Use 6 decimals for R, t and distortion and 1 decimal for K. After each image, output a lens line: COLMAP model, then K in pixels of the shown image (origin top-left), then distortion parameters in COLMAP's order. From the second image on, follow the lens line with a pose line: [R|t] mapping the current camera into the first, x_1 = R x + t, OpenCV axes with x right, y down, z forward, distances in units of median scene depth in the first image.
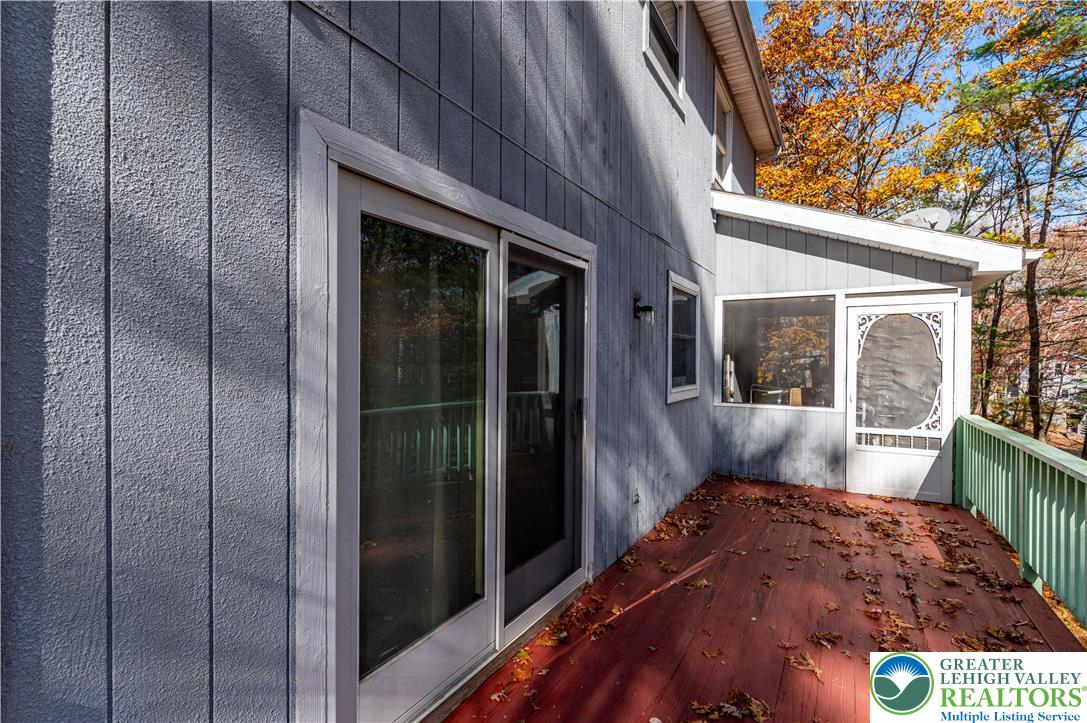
lens RADIAL K [[483.0, 0, 546.1], [0, 483.0, 363.0], [0, 0, 1]] dist [0.000144, -0.000095]
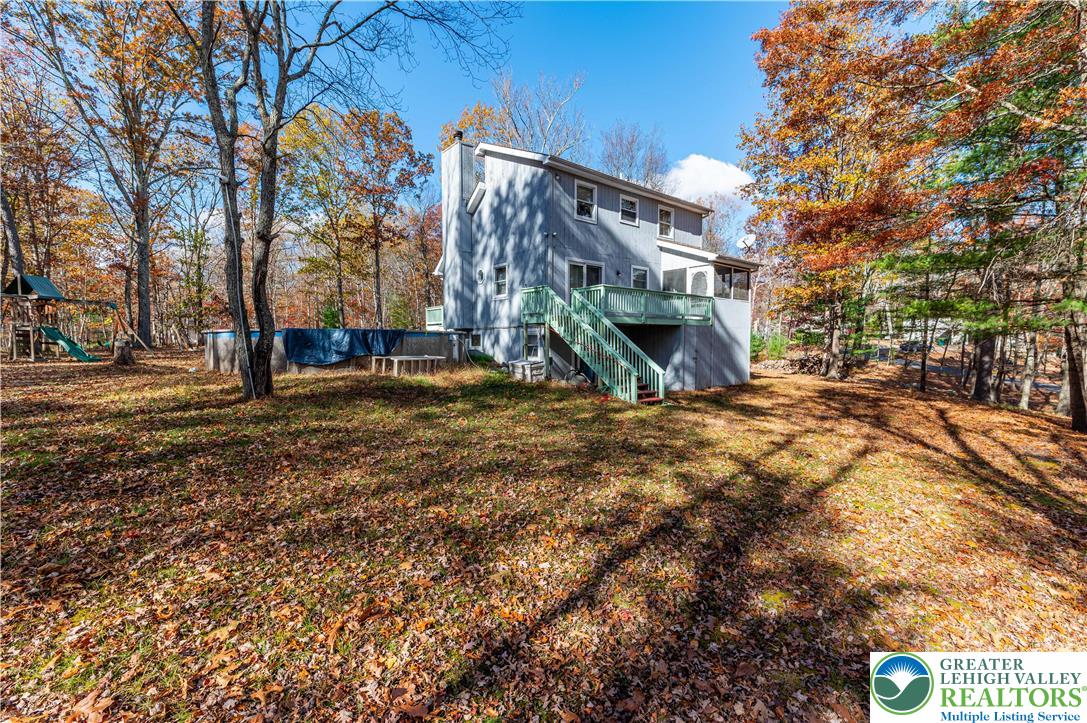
lens RADIAL K [[476.4, 0, 547.1], [0, 476.4, 357.9], [0, 0, 1]] dist [0.001068, -0.000876]
pose [[0.944417, -0.000093, -0.328749, 0.819683], [0.002220, 0.999979, 0.006095, 0.544584], [0.328741, -0.006486, 0.944398, -2.901963]]
